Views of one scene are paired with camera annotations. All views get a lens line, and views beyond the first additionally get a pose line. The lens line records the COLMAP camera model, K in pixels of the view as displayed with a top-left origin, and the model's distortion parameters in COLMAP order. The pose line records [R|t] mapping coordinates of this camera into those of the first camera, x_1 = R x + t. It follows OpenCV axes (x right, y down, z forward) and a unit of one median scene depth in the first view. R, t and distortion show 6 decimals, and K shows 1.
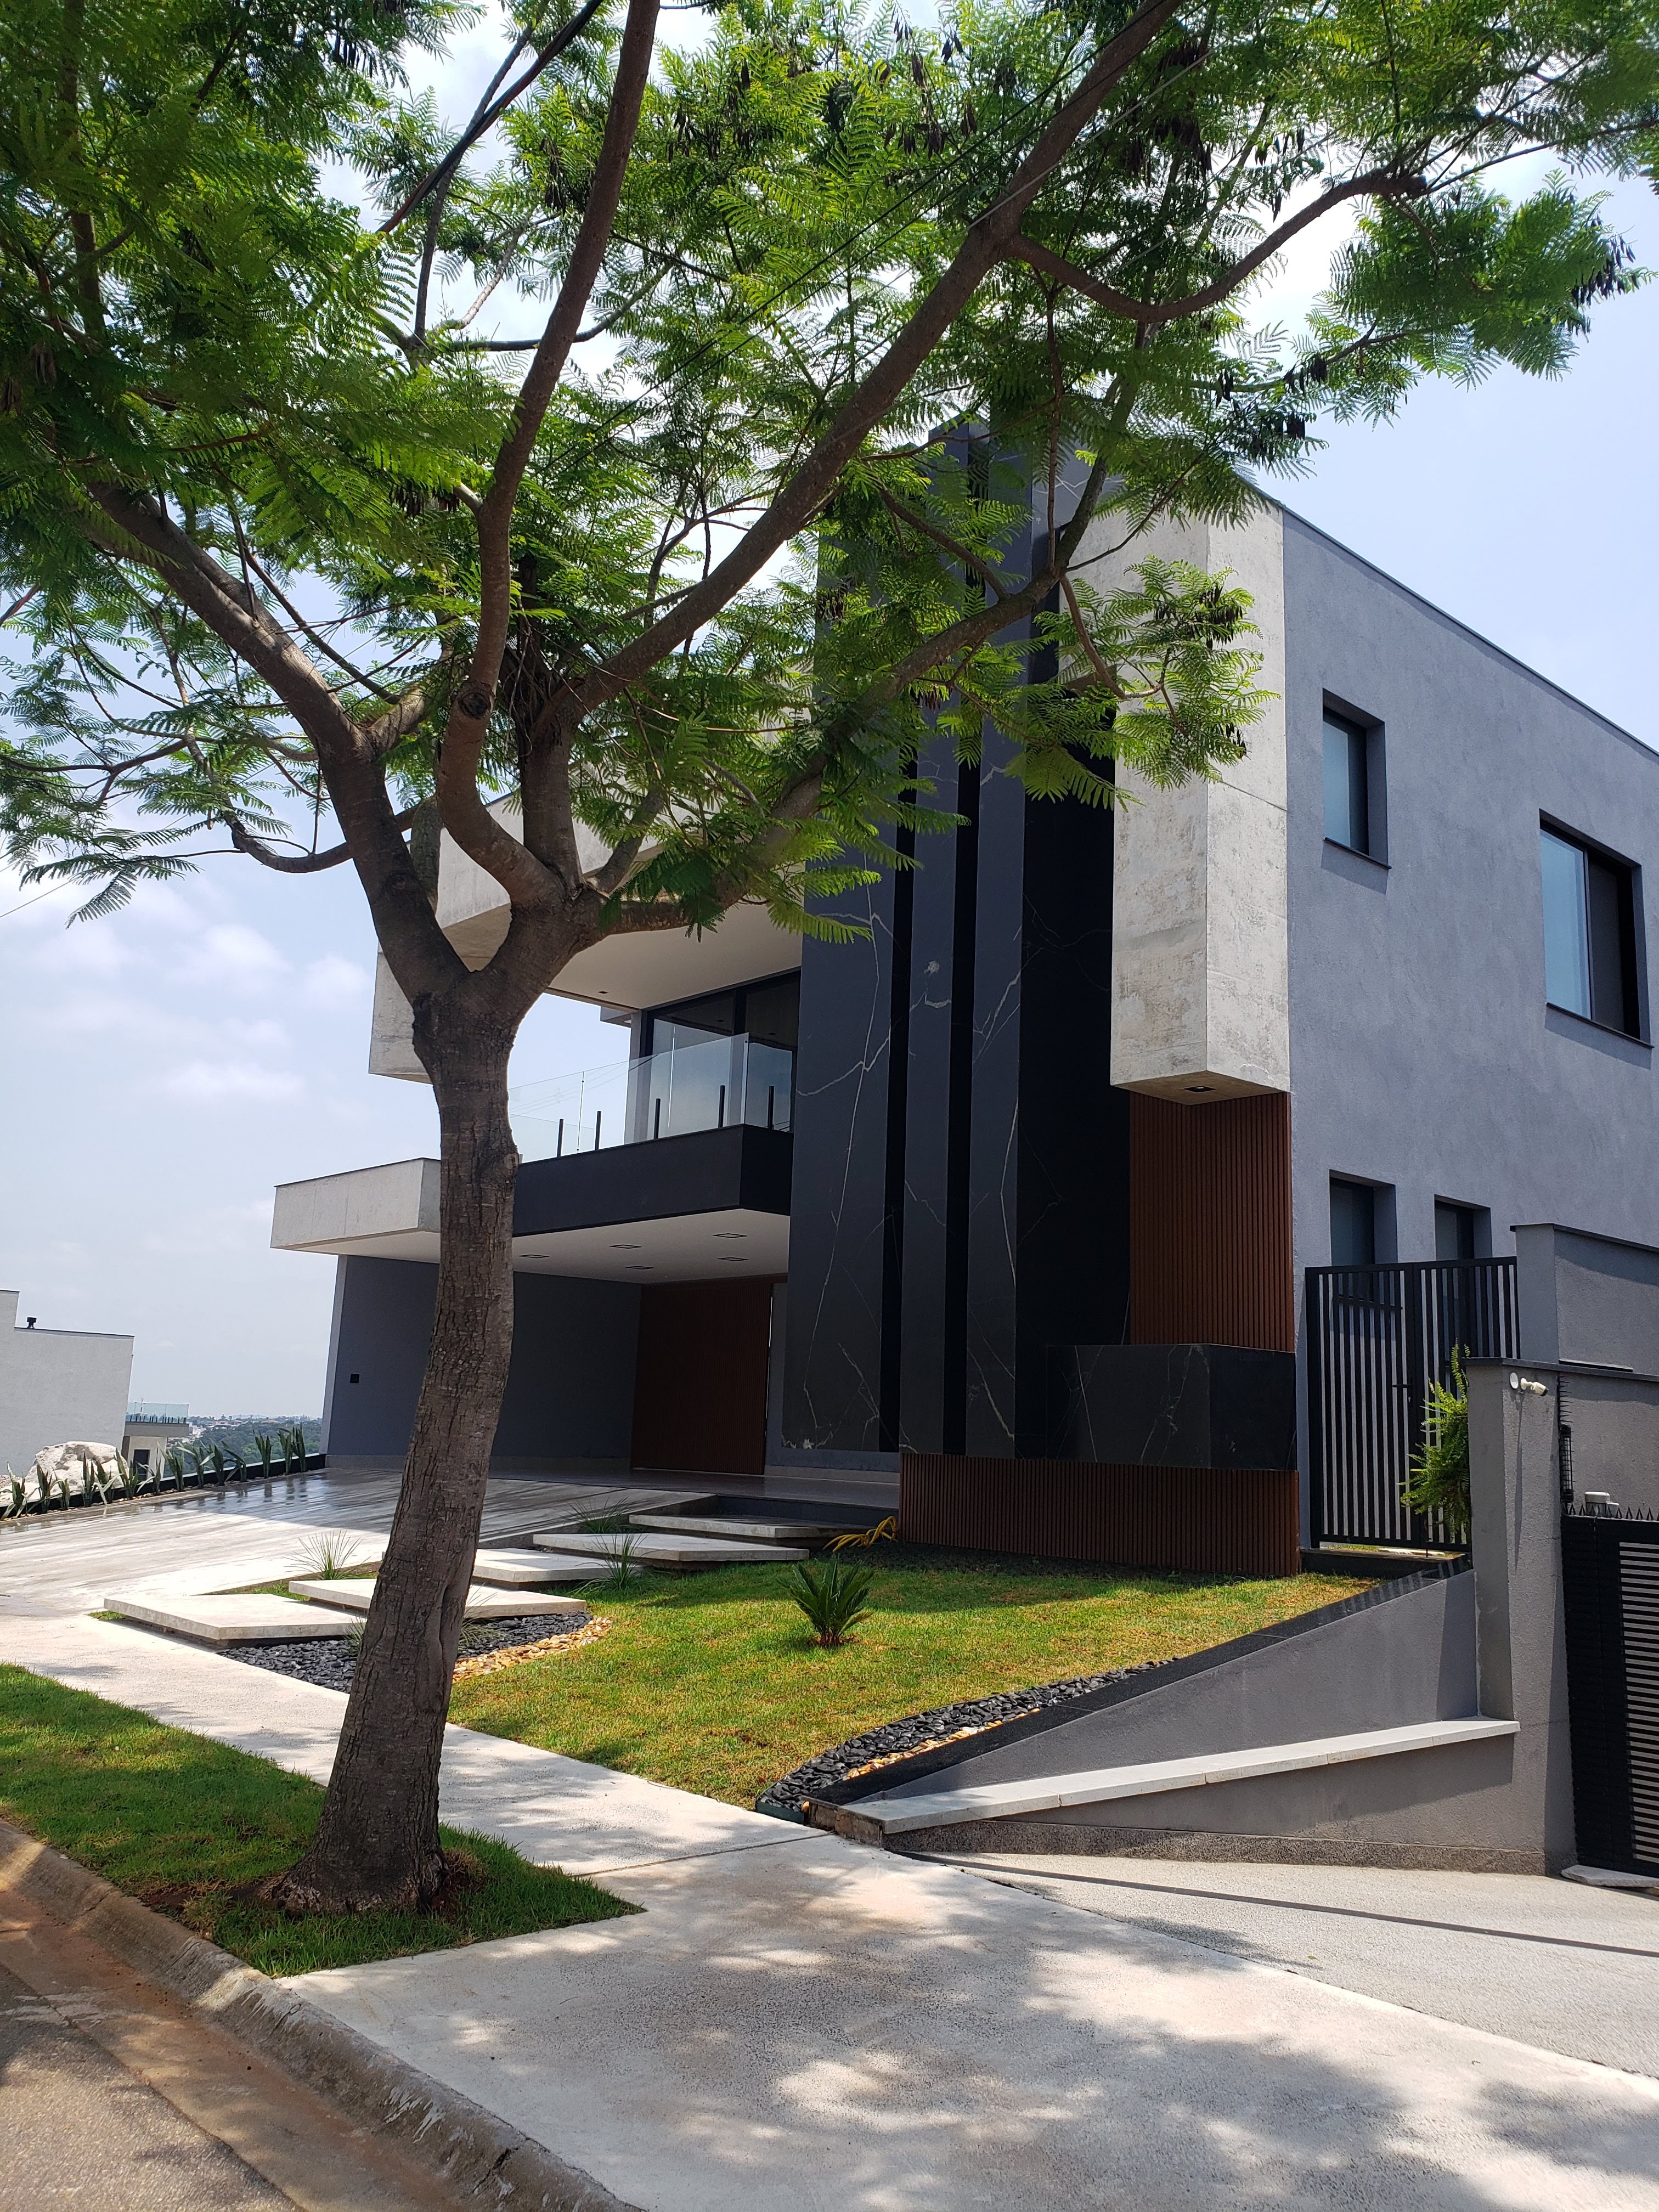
lens RADIAL K [[1686.8, 0, 838.1], [0, 1686.8, 1117.4], [0, 0, 1]] dist [0.143567, -0.508589]
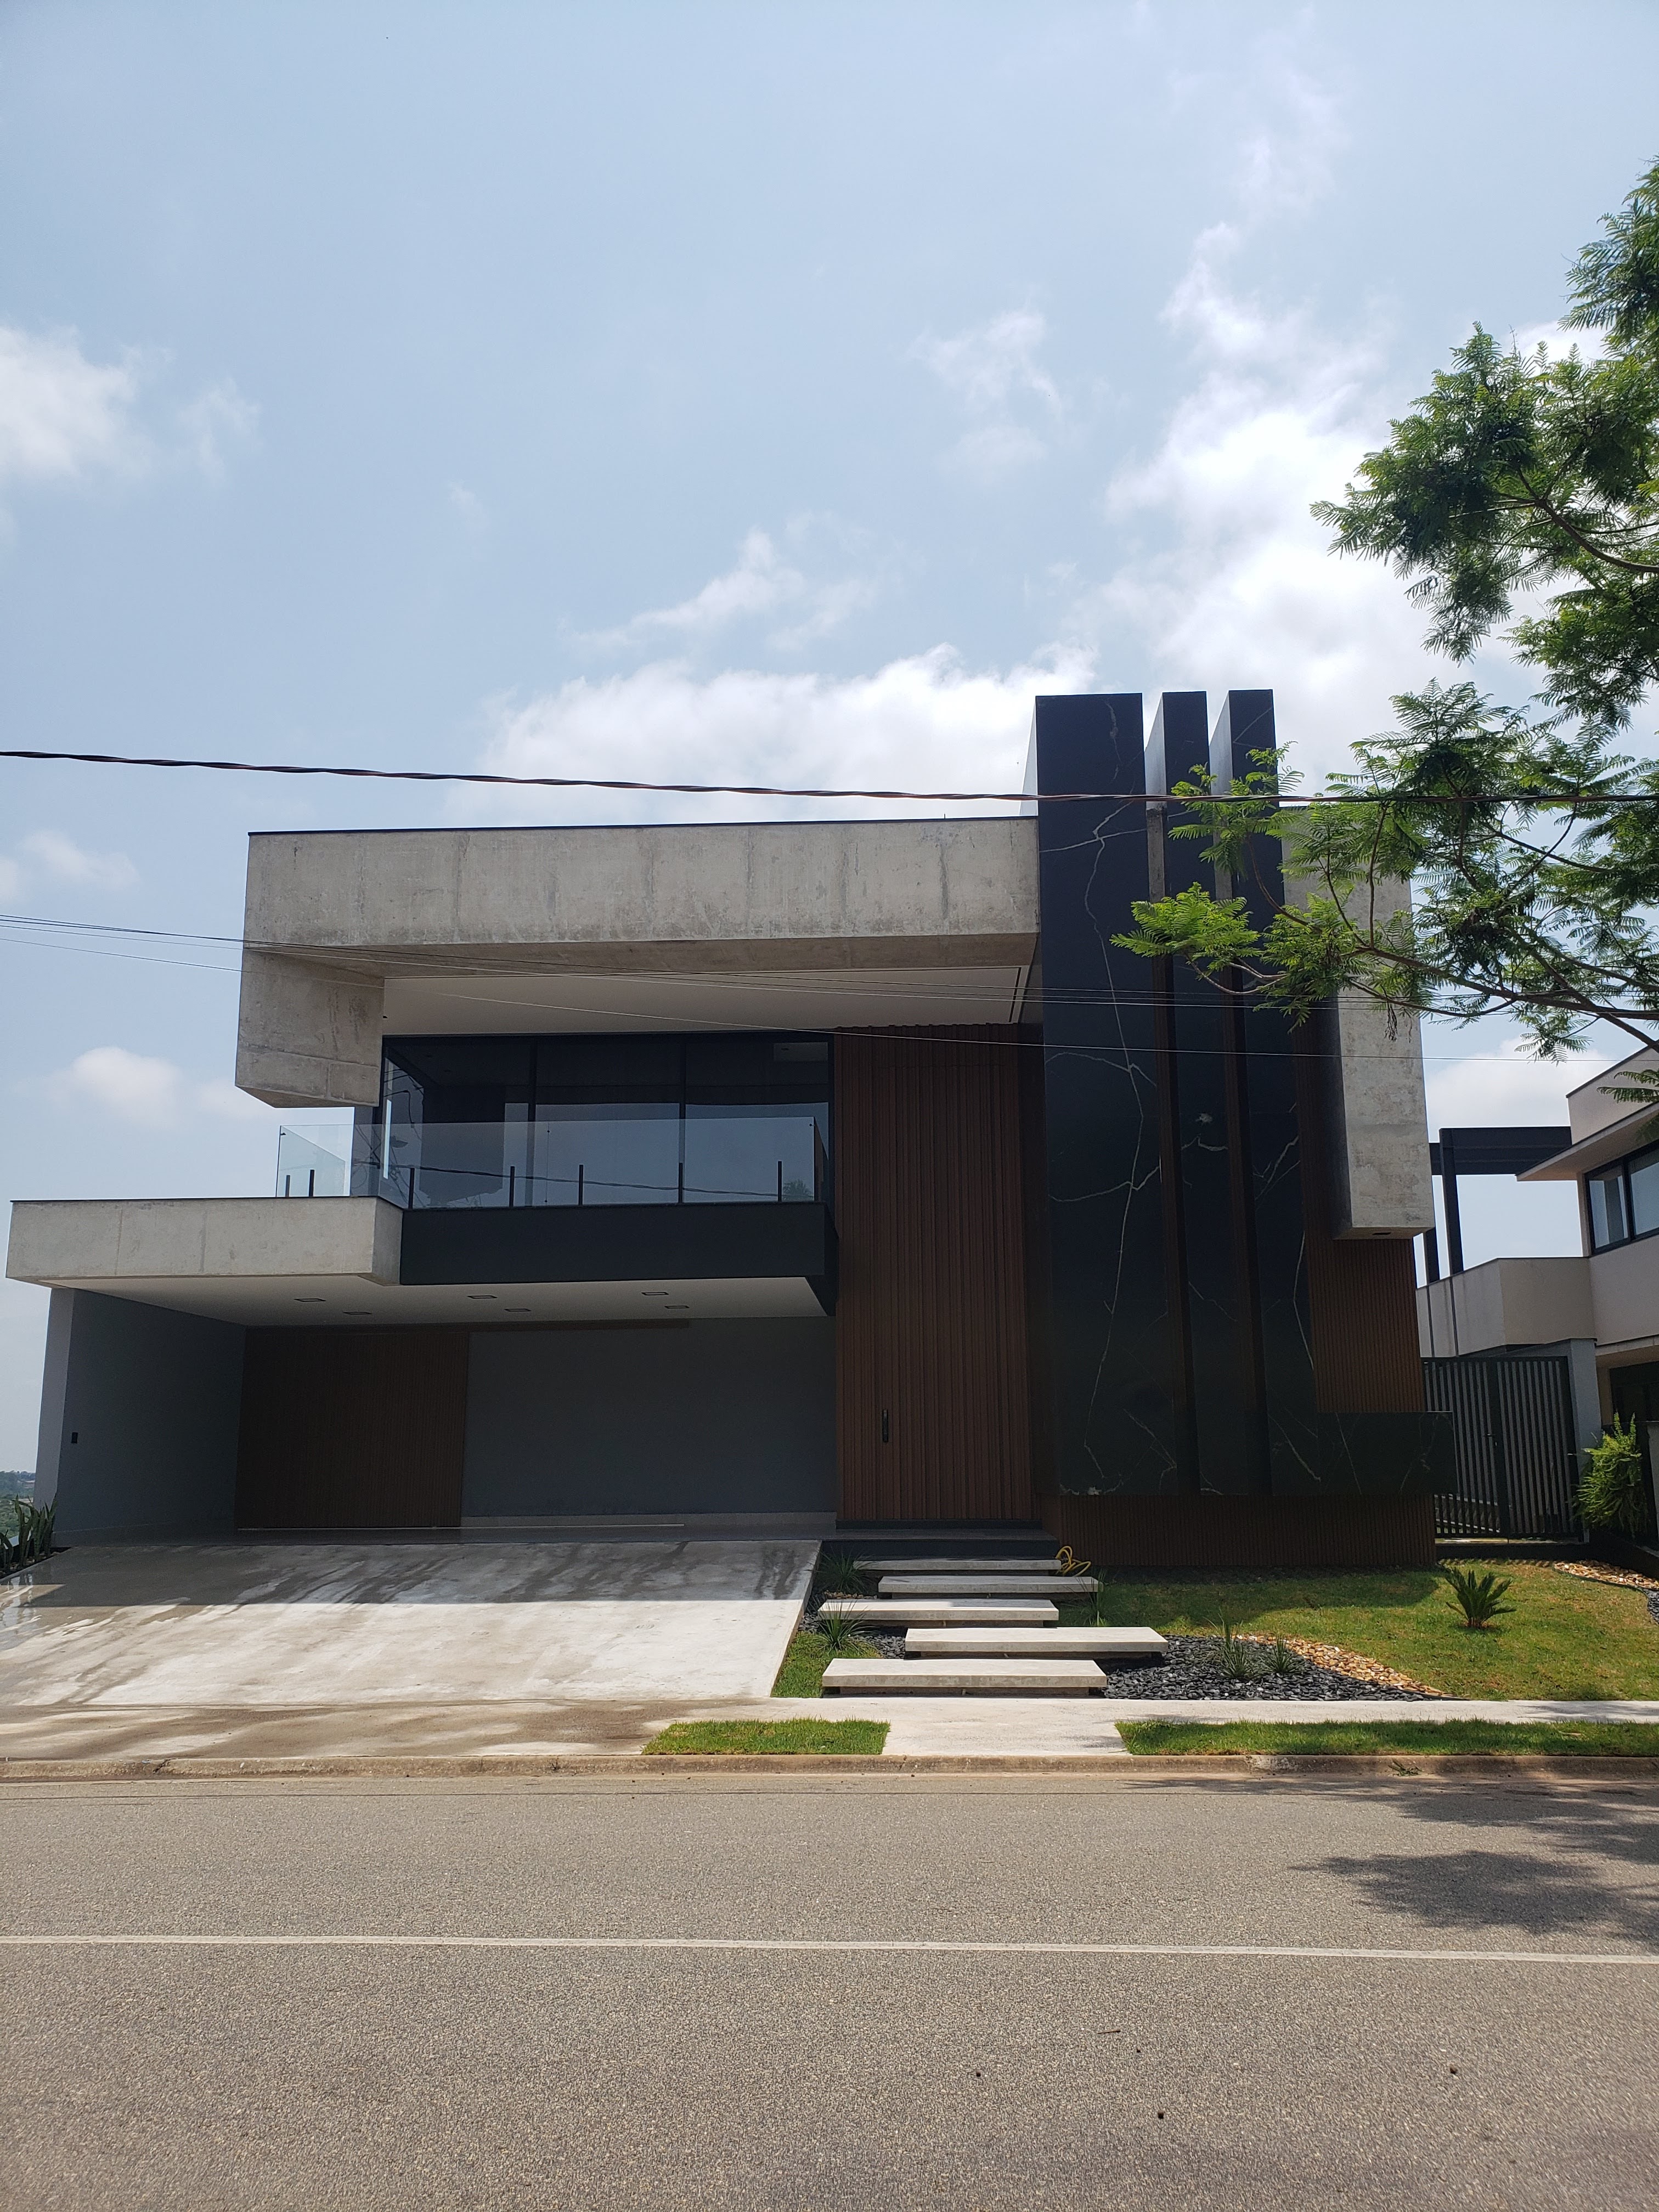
lens RADIAL K [[1704.3, 0, 840.1], [0, 1704.3, 1126.3], [0, 0, 1]] dist [0.181507, -0.504612]
pose [[0.707341, 0.102597, 0.699387, -1.143099], [-0.101055, 0.993925, -0.043601, 0.003285], [-0.699612, -0.039835, 0.713412, 0.266703]]
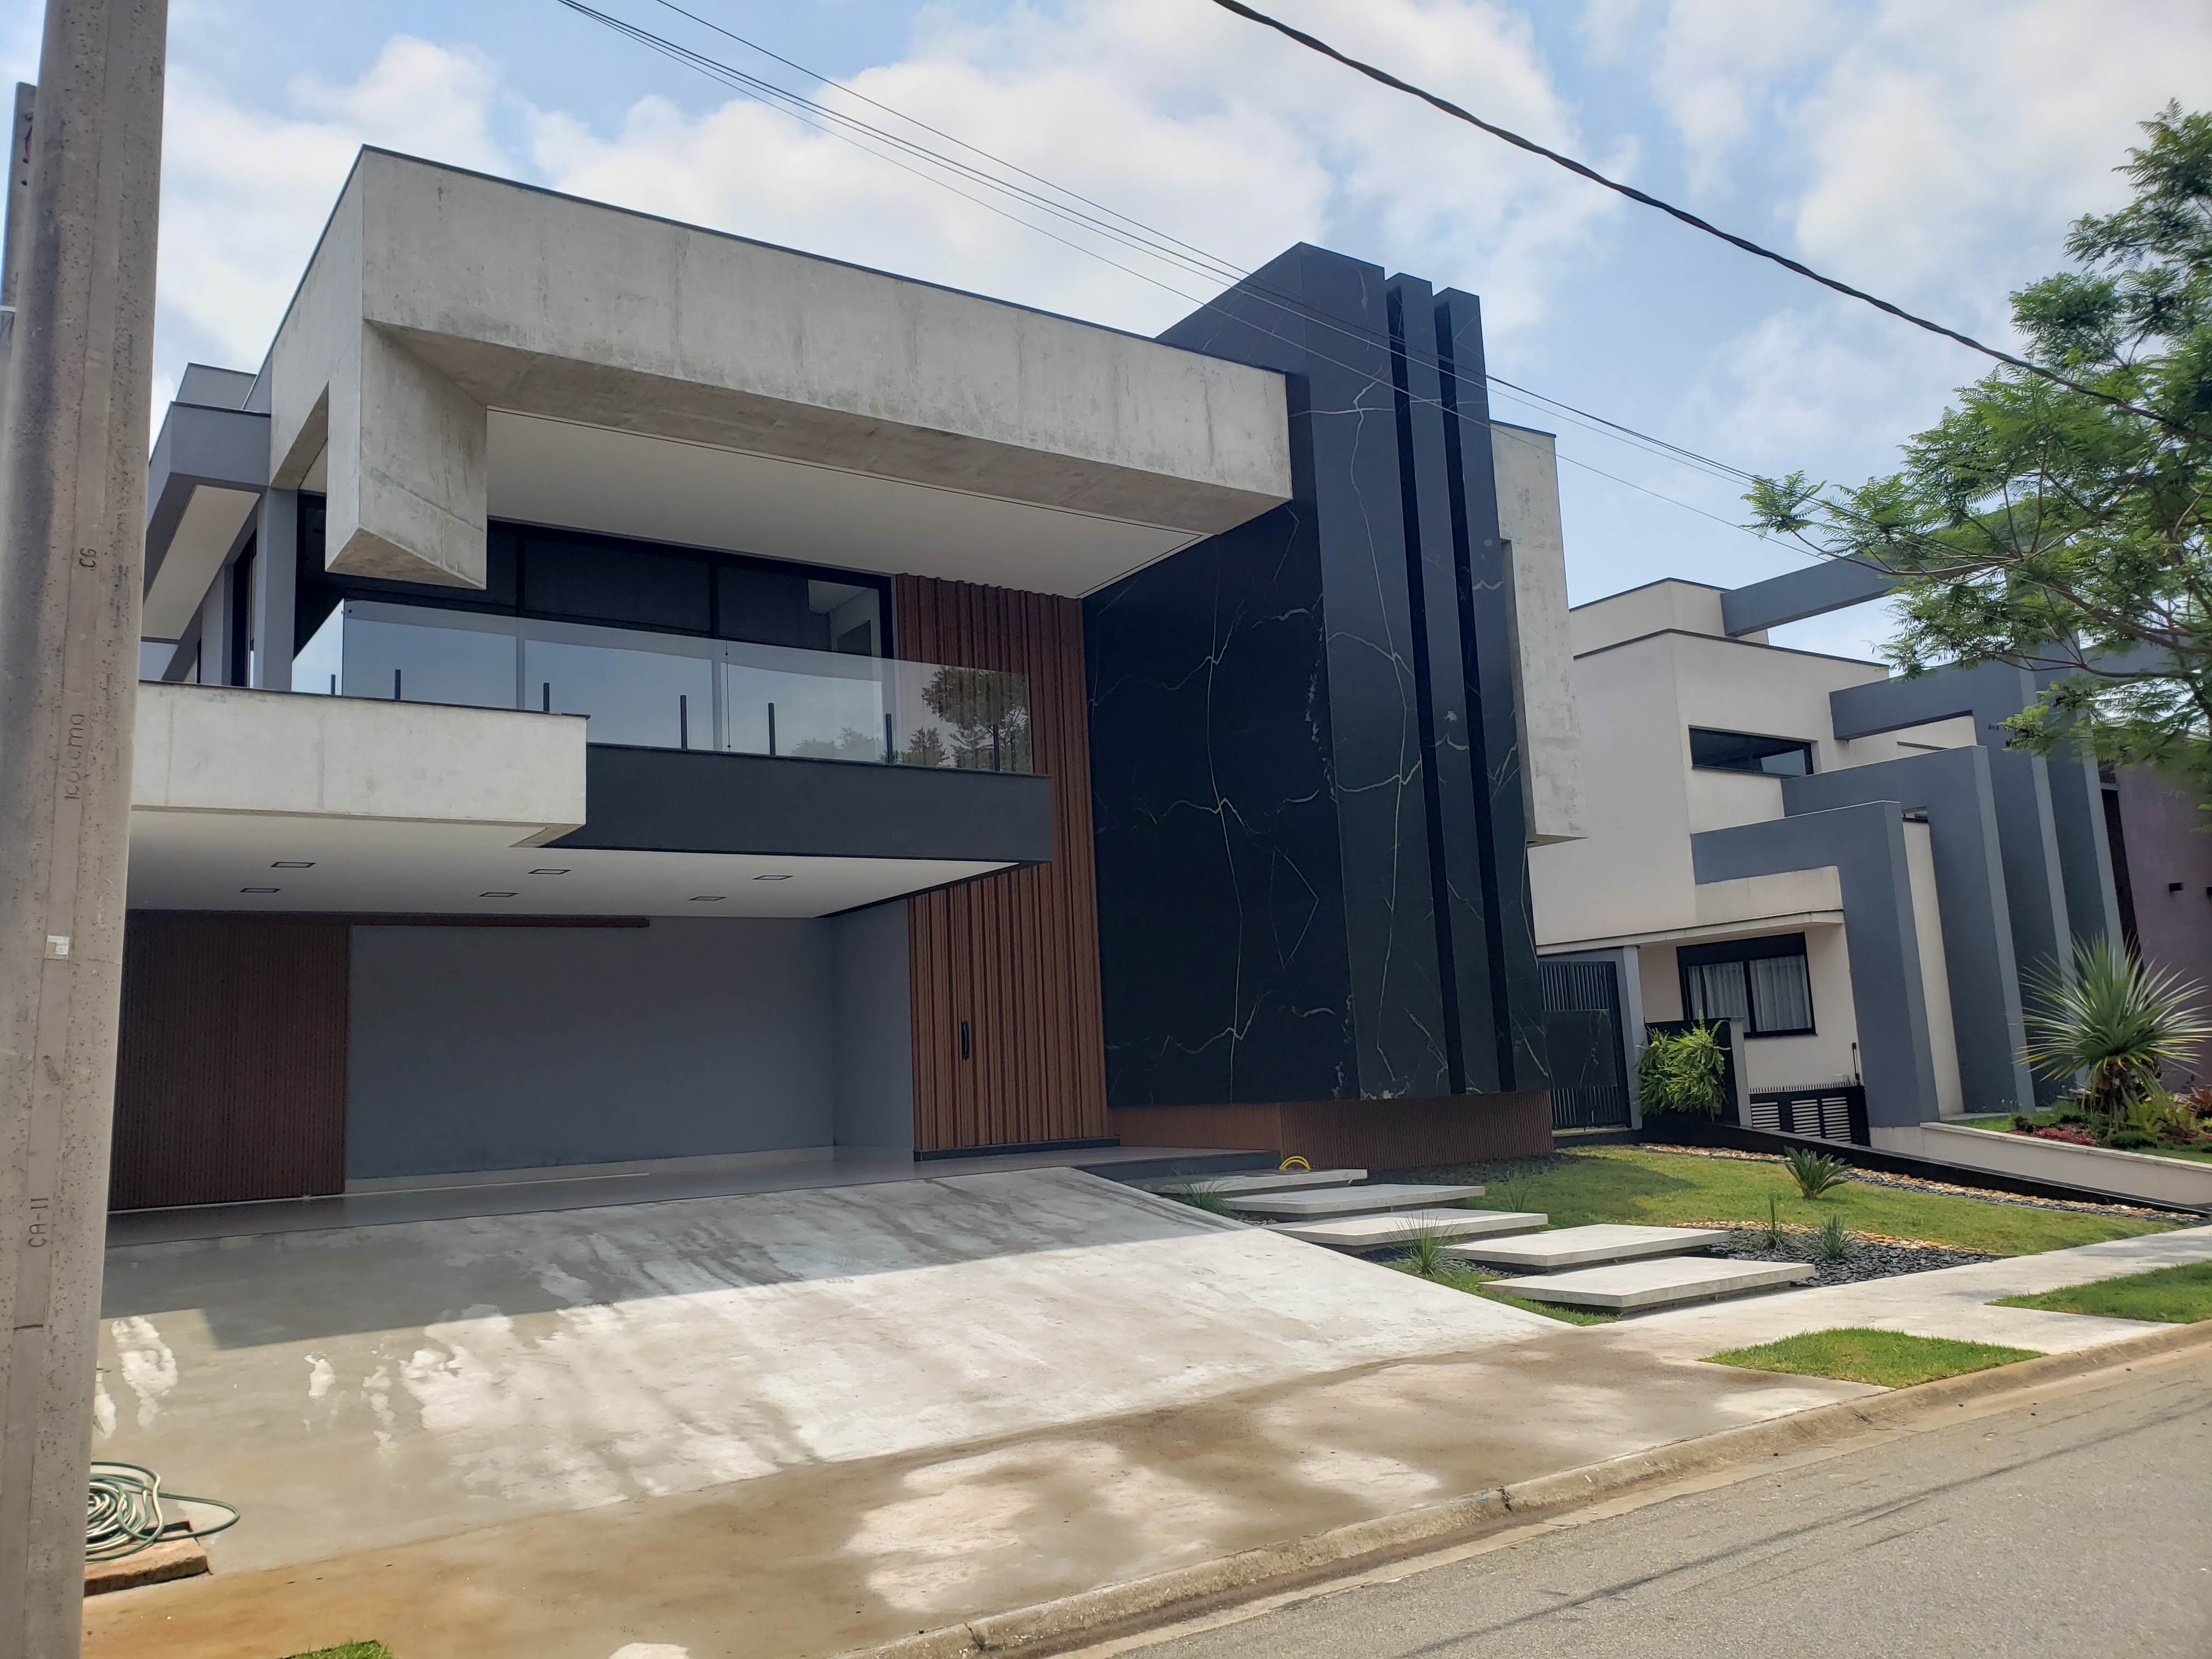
lens RADIAL K [[1729.1, 0, 1077.1], [0, 1729.1, 822.4], [0, 0, 1]] dist [0.074770, -0.197555]
pose [[0.151684, 0.107342, 0.982583, -1.357654], [-0.132451, 0.987328, -0.087414, 0.152963], [-0.979515, -0.116885, 0.163980, 1.124622]]
